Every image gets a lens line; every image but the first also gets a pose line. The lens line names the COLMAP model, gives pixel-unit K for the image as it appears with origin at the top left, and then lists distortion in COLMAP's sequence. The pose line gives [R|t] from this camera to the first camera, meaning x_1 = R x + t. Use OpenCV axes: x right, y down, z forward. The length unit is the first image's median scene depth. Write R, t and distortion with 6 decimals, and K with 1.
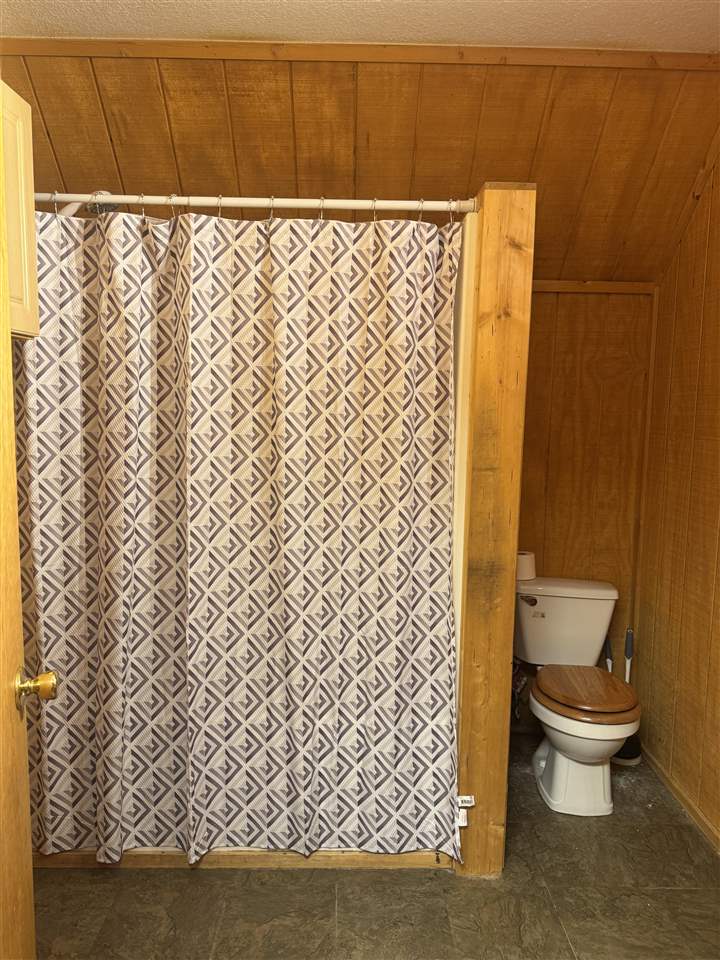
lens RADIAL K [[679.7, 0, 360.0], [0, 679.7, 480.0], [0, 0, 1]] dist [0.076089, -0.091739]
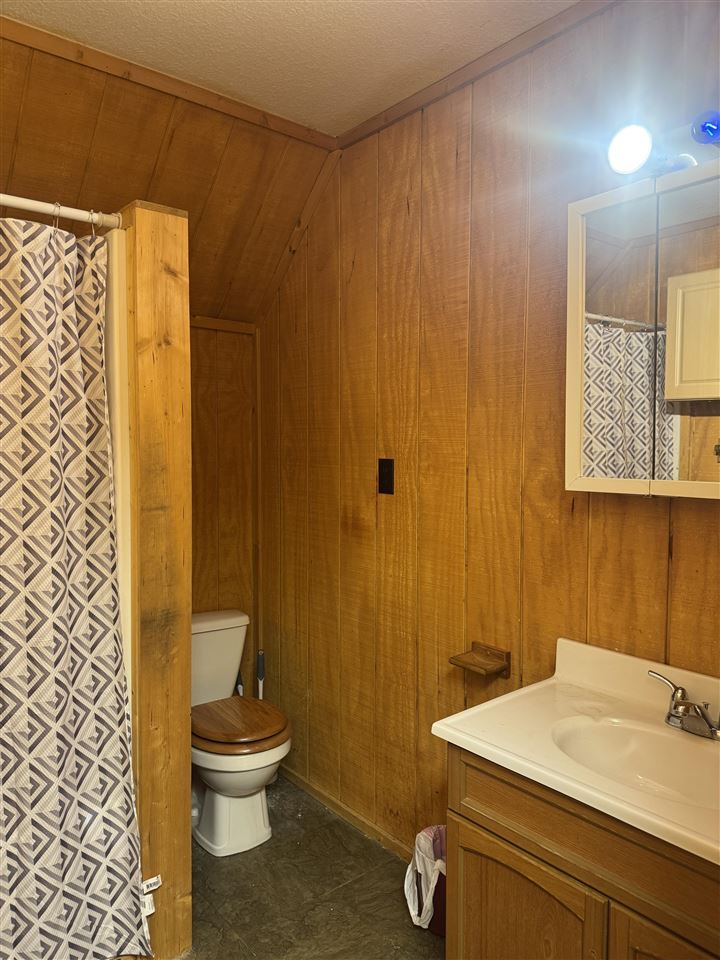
lens RADIAL K [[683.5, 0, 359.8], [0, 683.5, 477.0], [0, 0, 1]] dist [0.074067, -0.089836]
pose [[0.773826, -0.050520, 0.631380, -0.176520], [0.081877, 0.996429, -0.020621, -0.015623], [-0.628084, 0.067652, 0.775200, 0.104365]]
